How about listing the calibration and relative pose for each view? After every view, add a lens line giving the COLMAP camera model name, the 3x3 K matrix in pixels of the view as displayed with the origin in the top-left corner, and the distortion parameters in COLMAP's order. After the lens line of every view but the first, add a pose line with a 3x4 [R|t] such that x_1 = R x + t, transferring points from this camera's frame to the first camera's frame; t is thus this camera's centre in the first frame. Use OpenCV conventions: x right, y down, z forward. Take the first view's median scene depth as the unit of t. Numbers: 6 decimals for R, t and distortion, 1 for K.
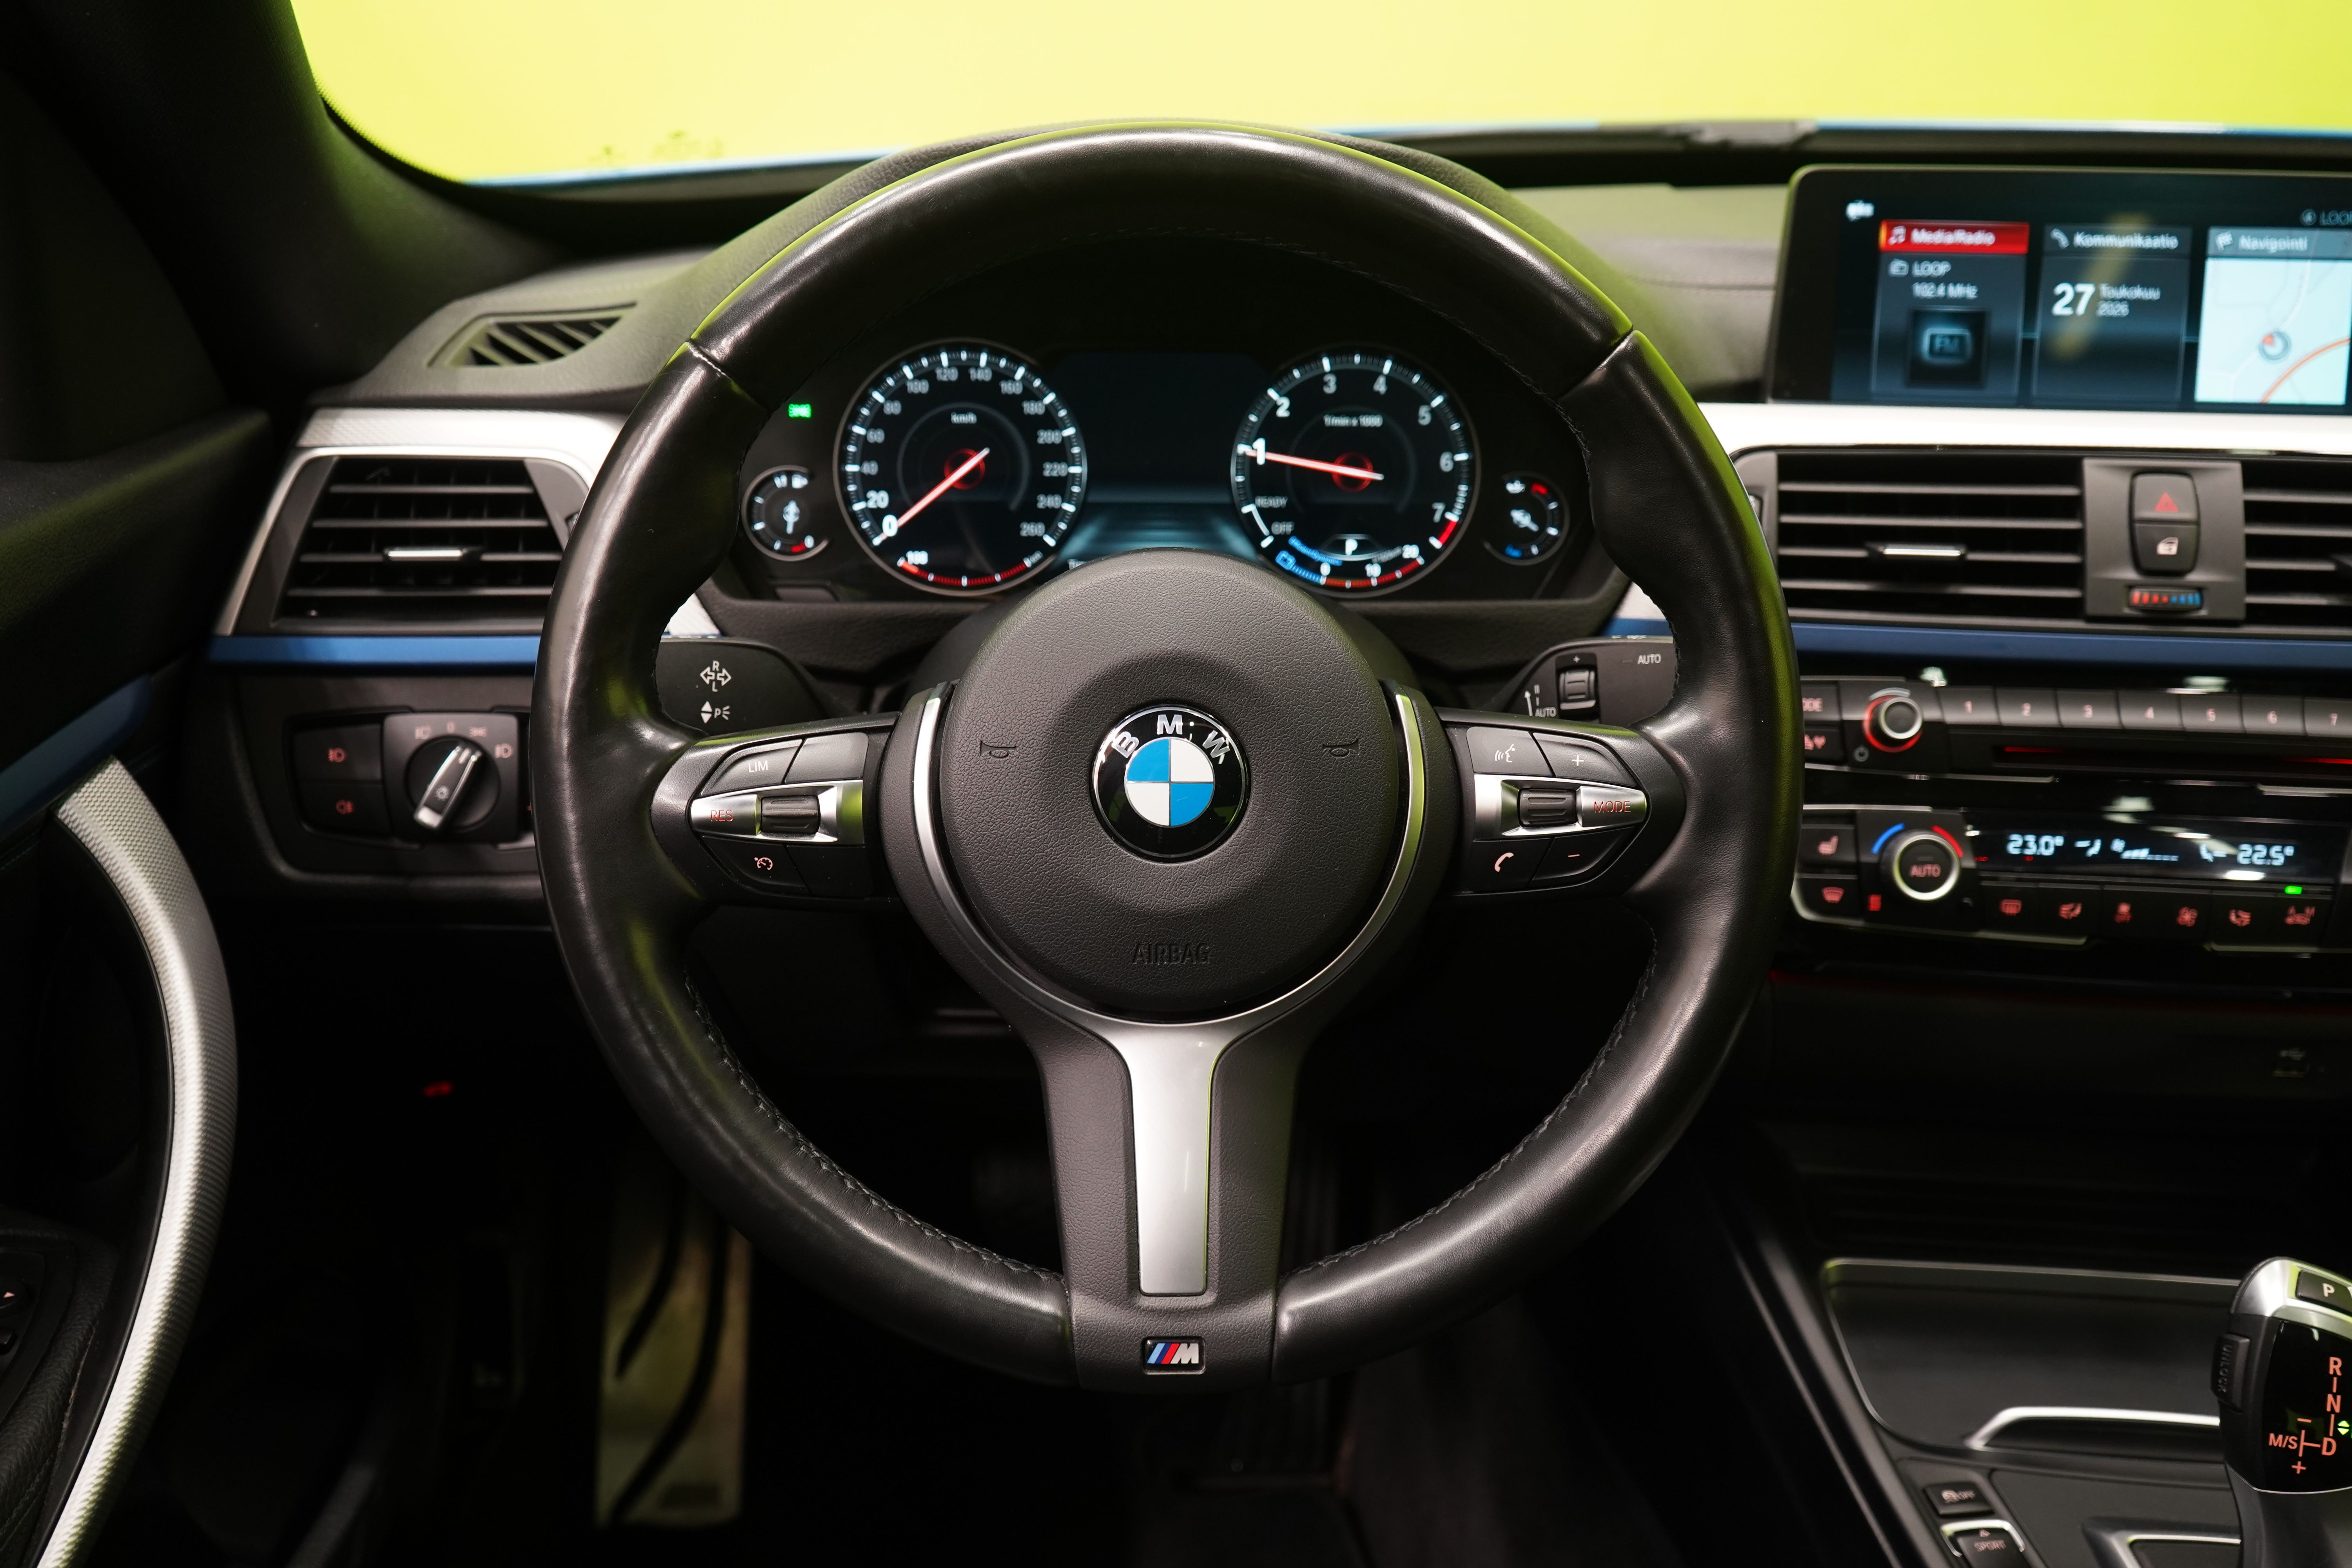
lens RADIAL K [[2387.8, 0, 1178.0], [0, 2387.8, 787.6], [0, 0, 1]] dist [0.012558, 0.000000]
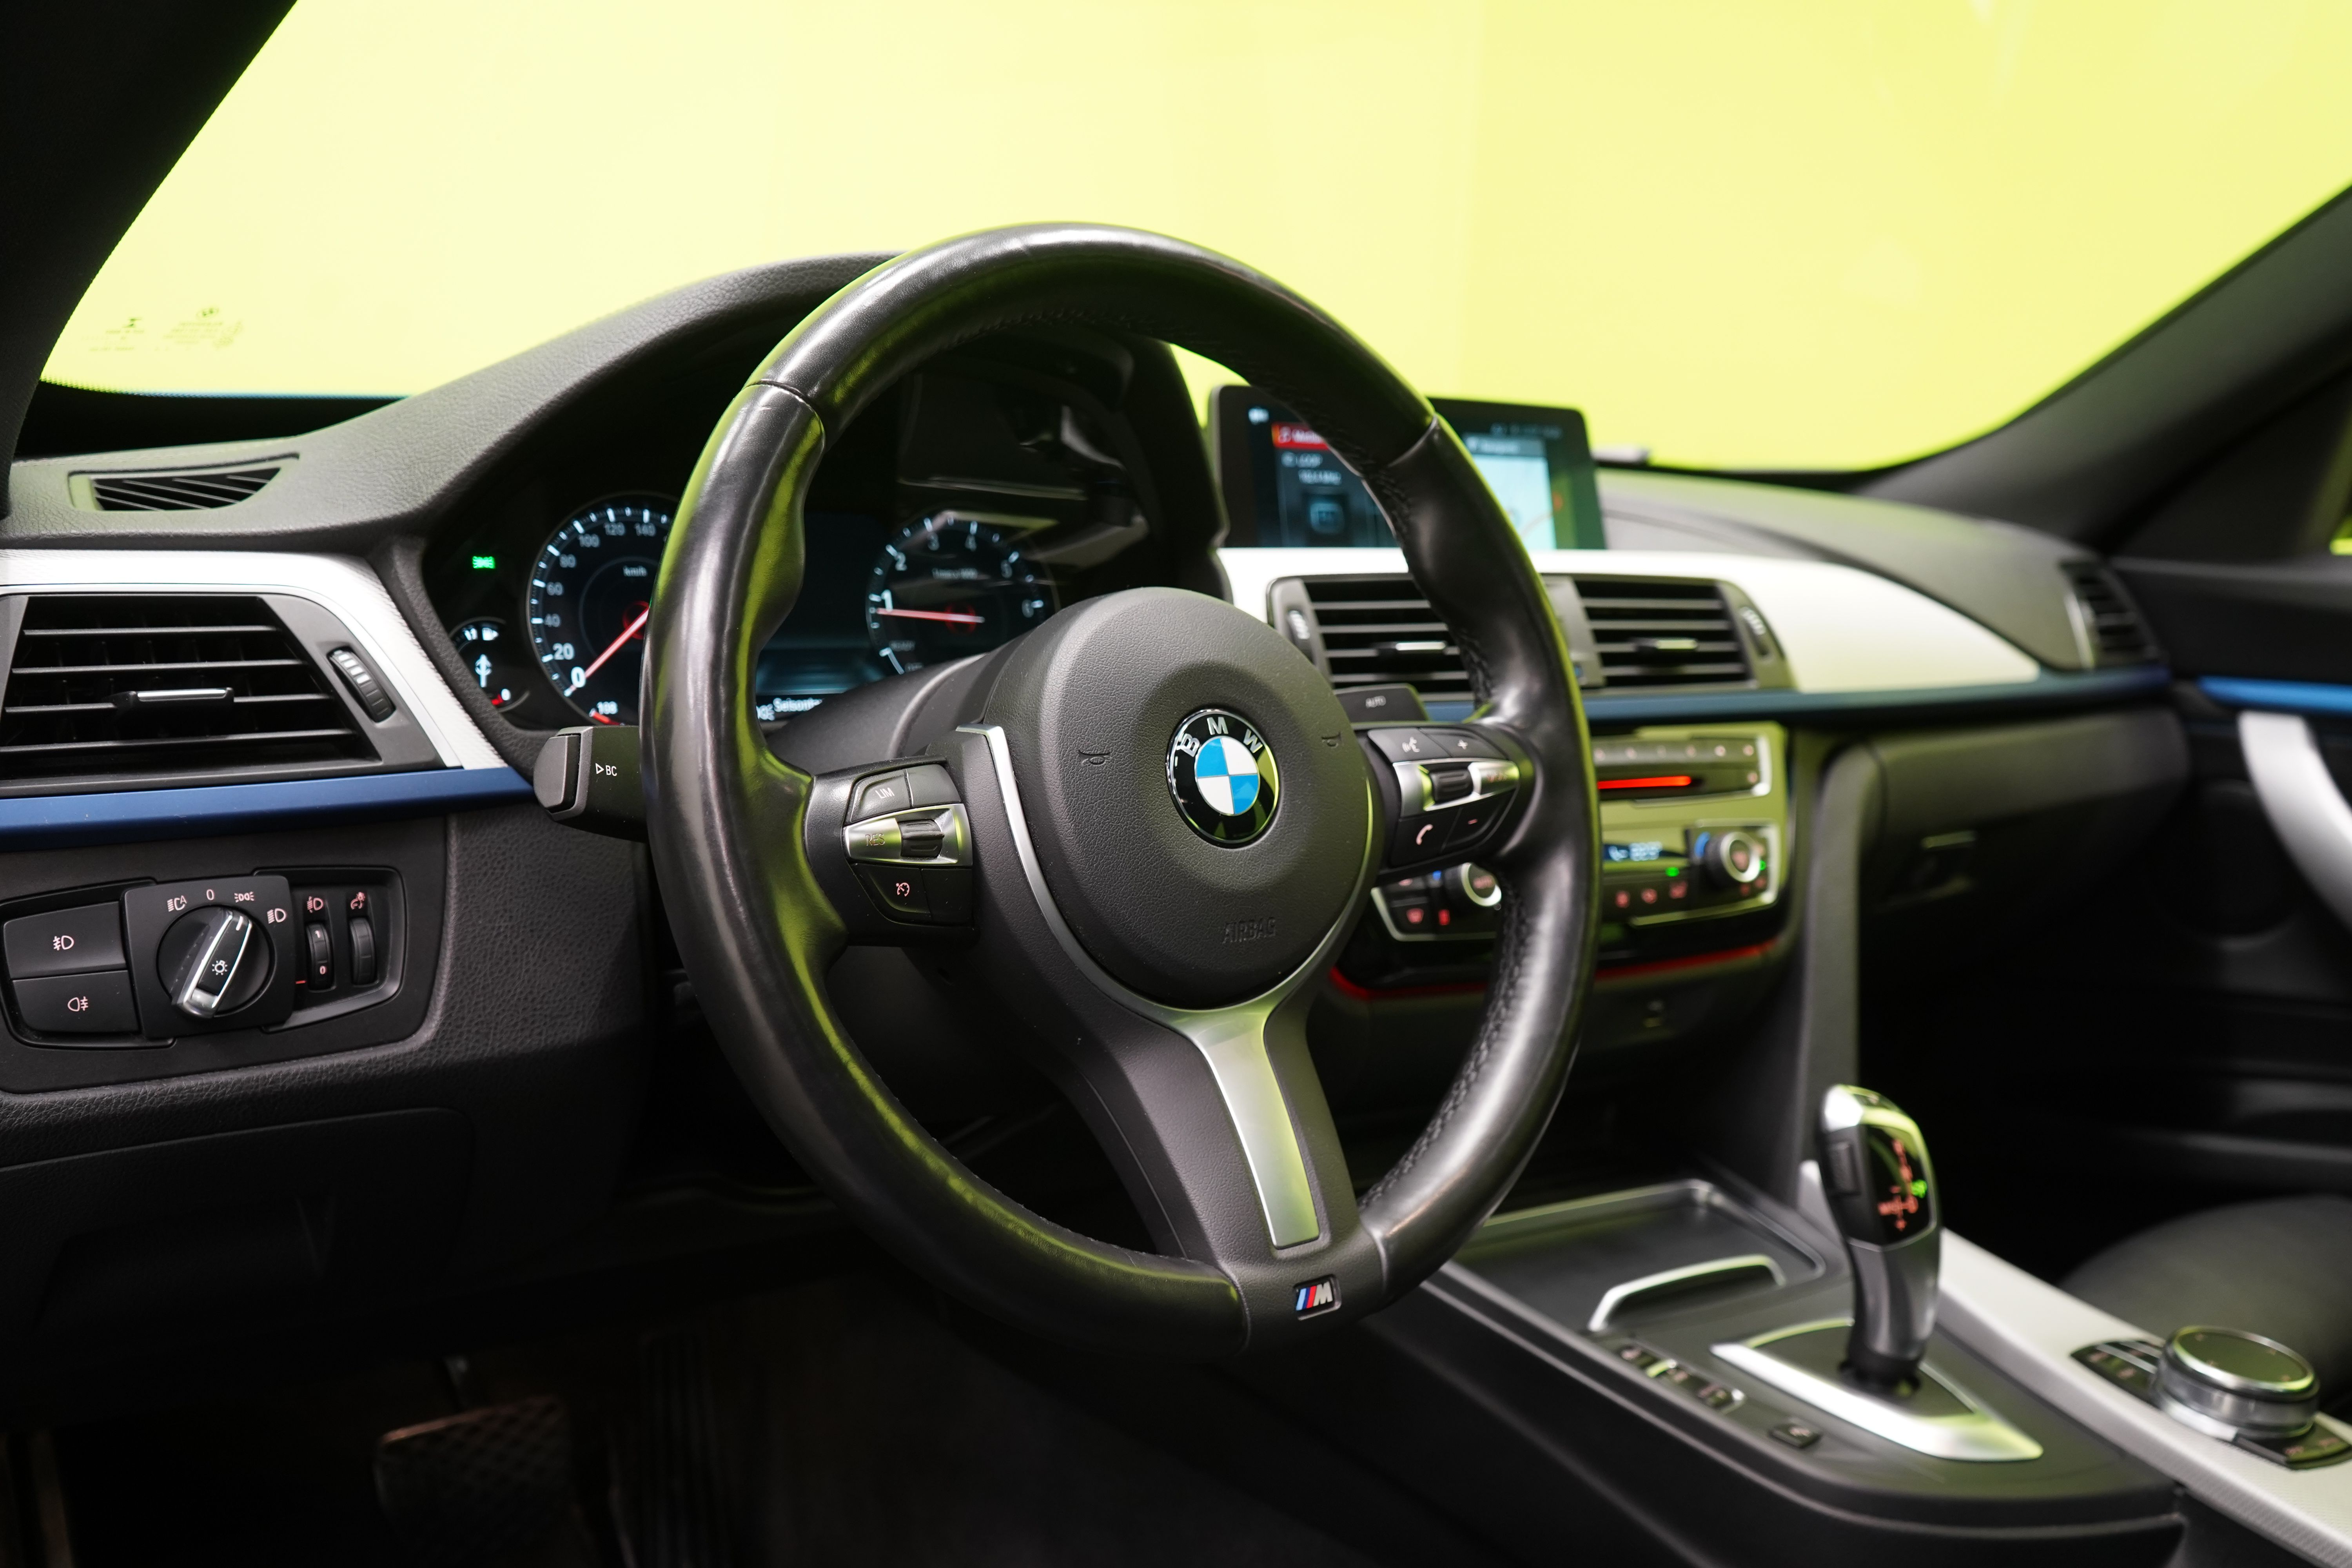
lens RADIAL K [[2145.6, 0, 1173.8], [0, 2145.6, 777.7], [0, 0, 1]] dist [-0.002706, 0.000000]
pose [[0.792321, -0.064209, 0.606717, -0.500131], [0.182070, 0.974017, -0.134687, 0.102287], [-0.582304, 0.217180, 0.783425, 0.181372]]
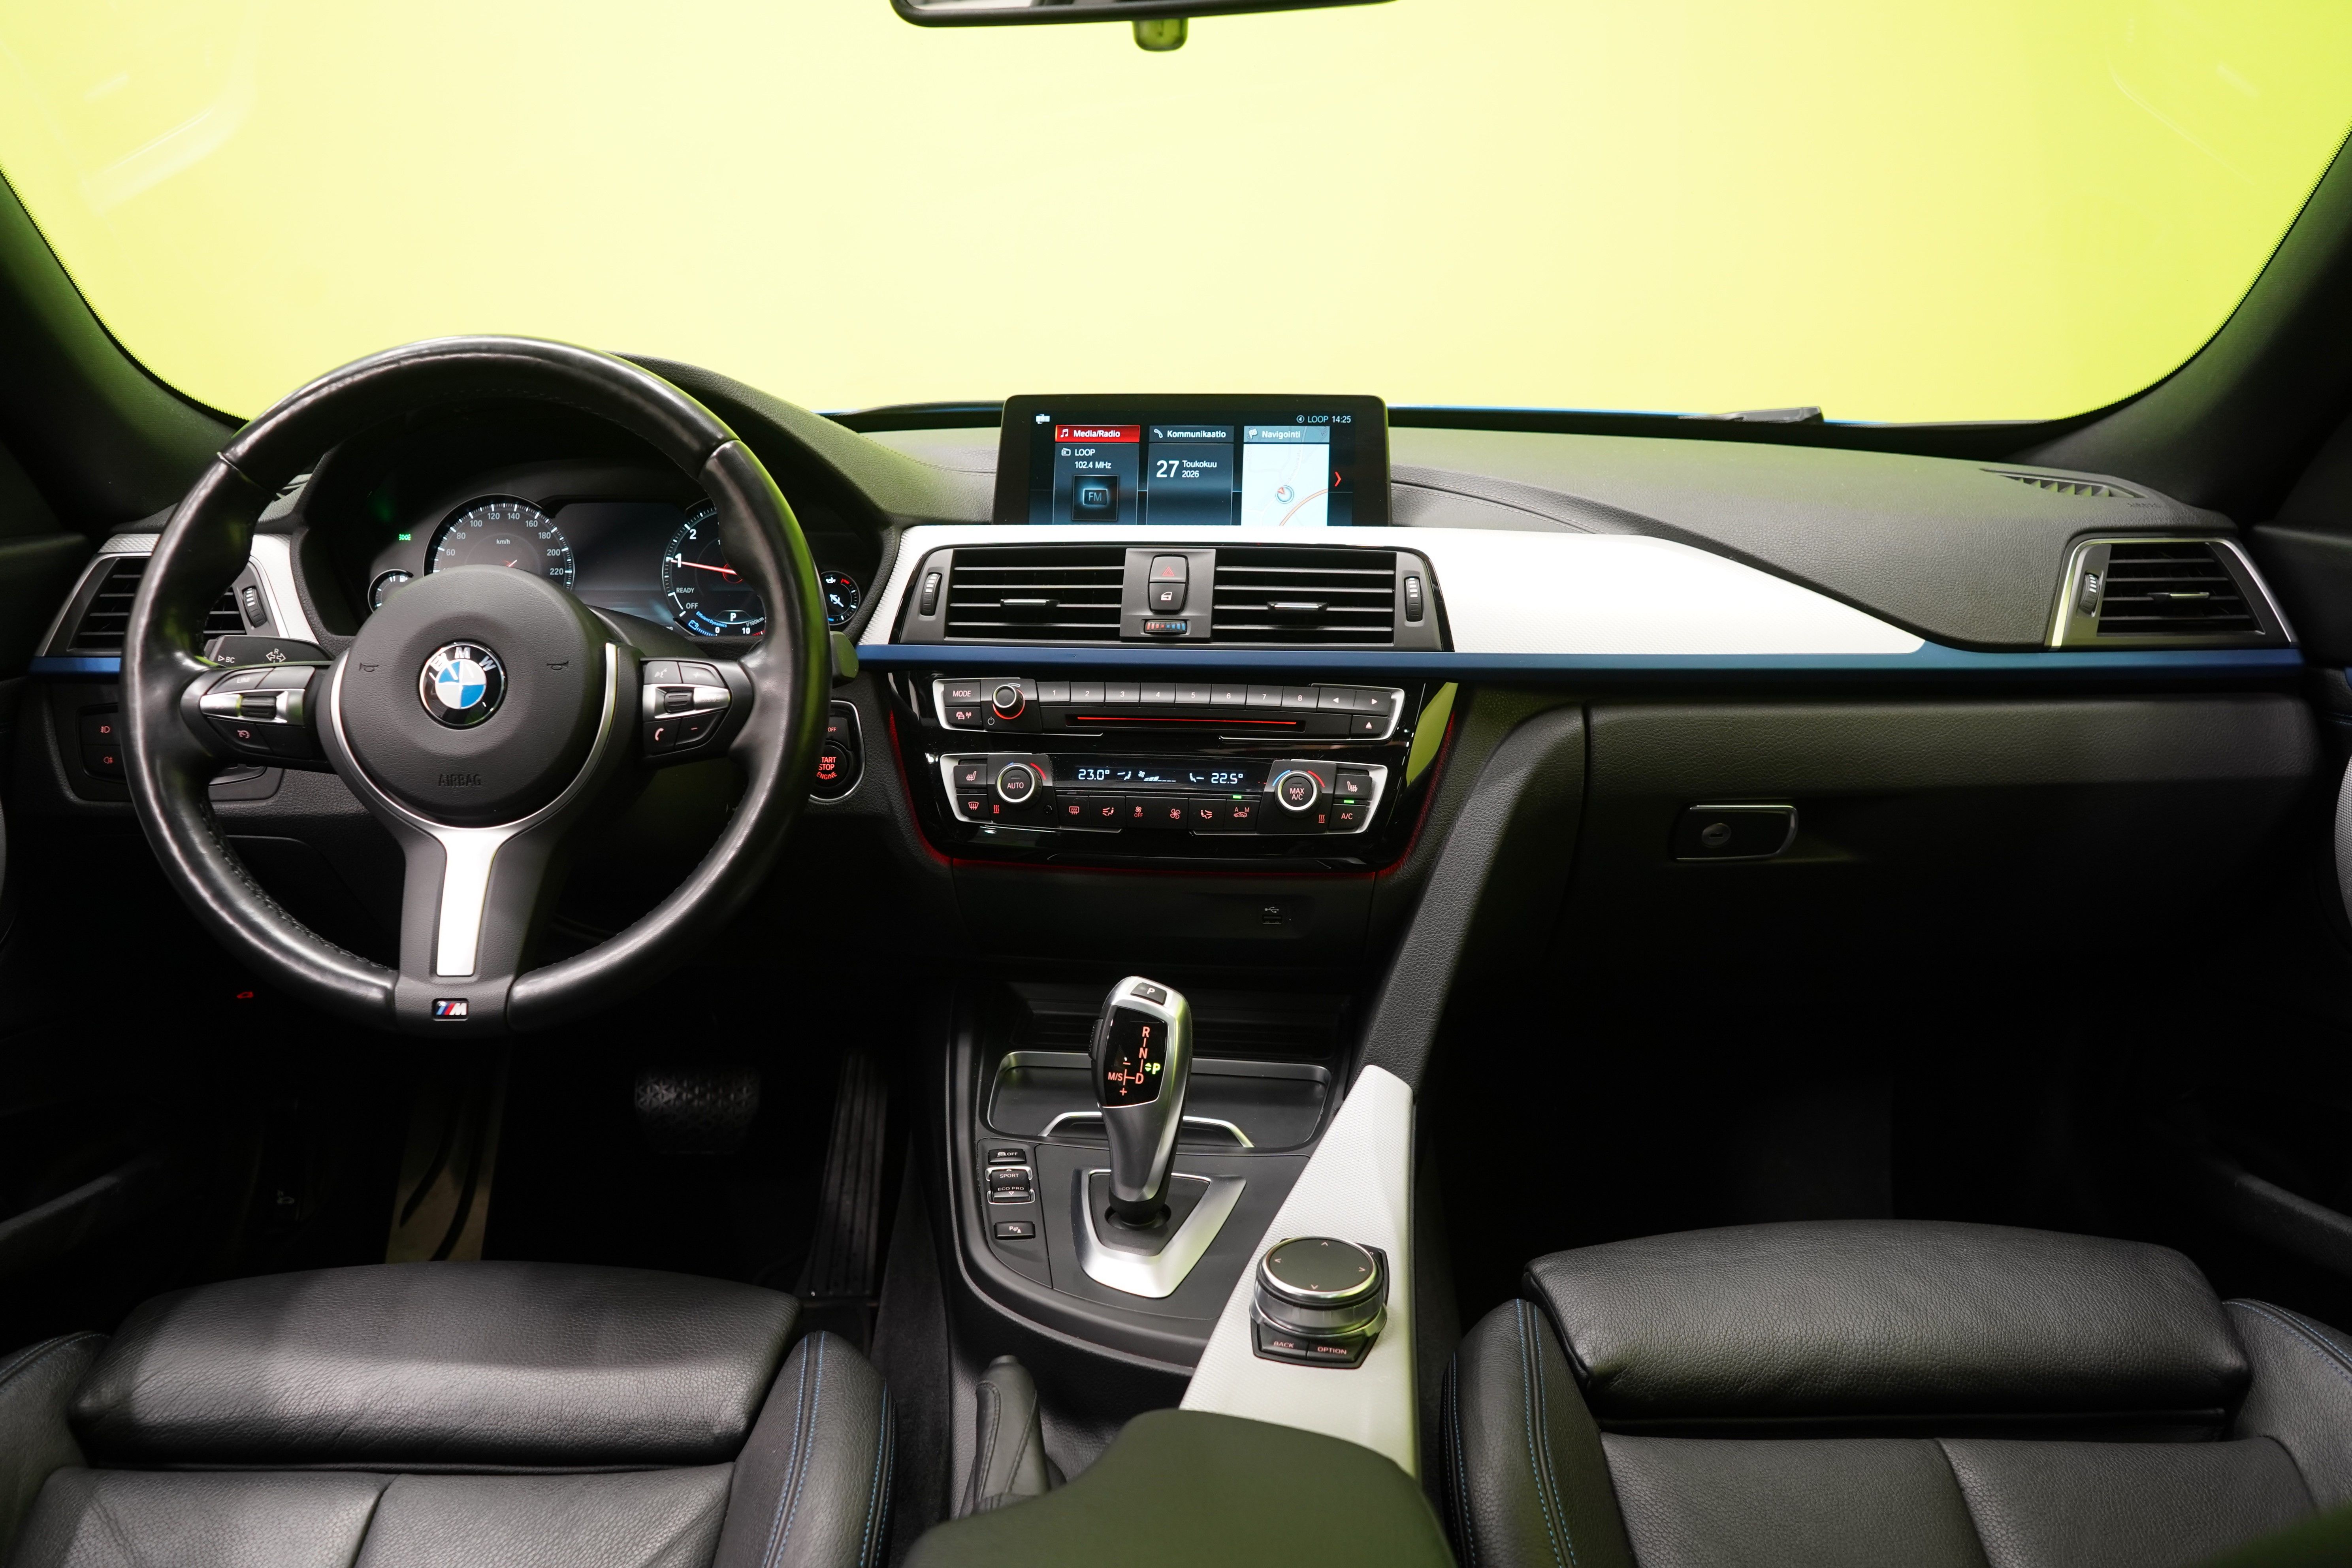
lens RADIAL K [[1882.5, 0, 1178.4], [0, 1882.5, 790.1], [0, 0, 1]] dist [-0.023980, 0.028852]
pose [[0.999343, -0.003080, -0.036109, 0.462811], [-0.001840, 0.990783, -0.135448, 0.210606], [0.036194, 0.135426, 0.990126, -0.286994]]
